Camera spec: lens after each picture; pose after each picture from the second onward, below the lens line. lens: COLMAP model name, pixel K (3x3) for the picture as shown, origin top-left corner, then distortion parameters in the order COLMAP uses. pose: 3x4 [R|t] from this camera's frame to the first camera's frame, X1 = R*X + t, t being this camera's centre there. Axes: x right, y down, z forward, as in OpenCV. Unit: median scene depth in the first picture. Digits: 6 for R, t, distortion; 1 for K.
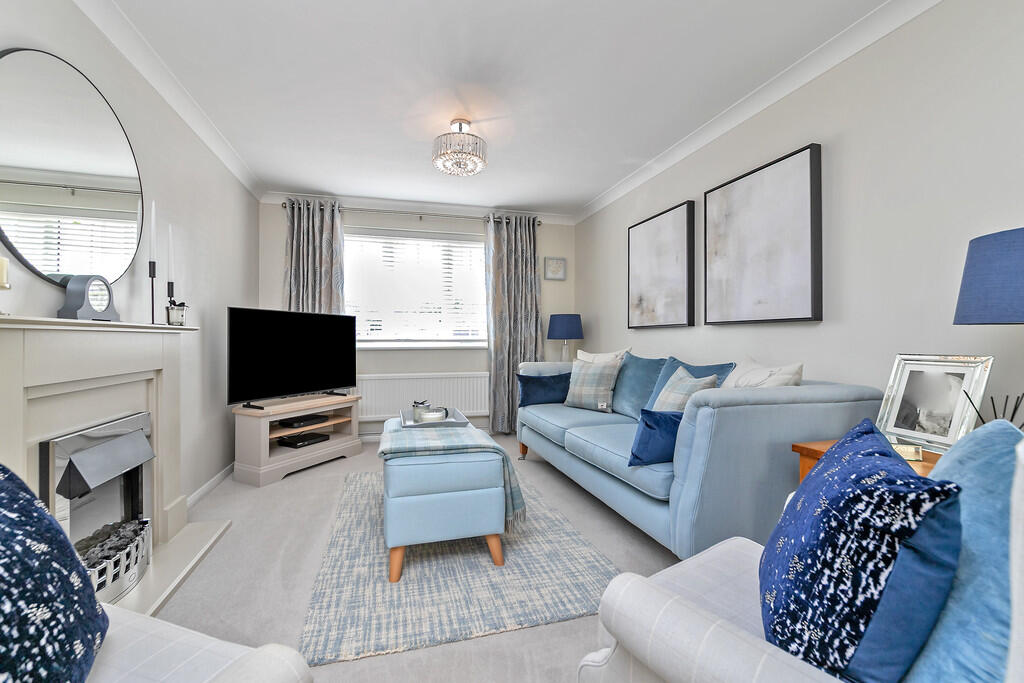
lens RADIAL K [[426.0, 0, 512.4], [0, 426.0, 344.0], [0, 0, 1]] dist [-0.011744, -0.000364]
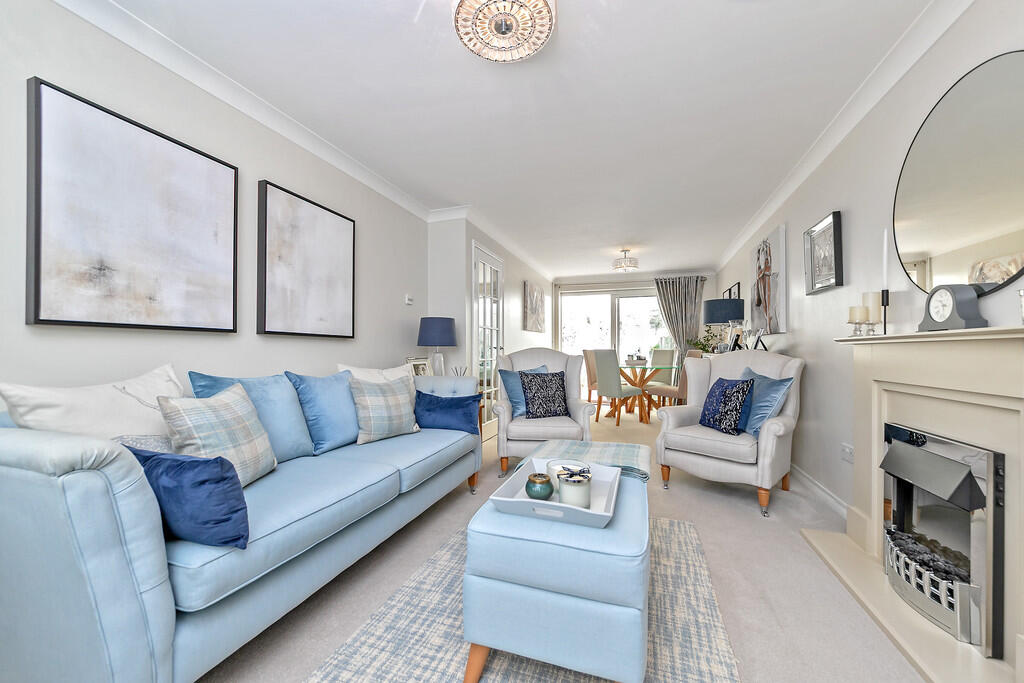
lens RADIAL K [[381.0, 0, 504.9], [0, 381.0, 347.5], [0, 0, 1]] dist [-0.001720, -0.000064]
pose [[-0.803805, 0.006470, 0.594858, -0.418074], [0.005864, 0.999978, -0.002952, -0.011818], [-0.594864, 0.001116, -0.803825, 1.397404]]
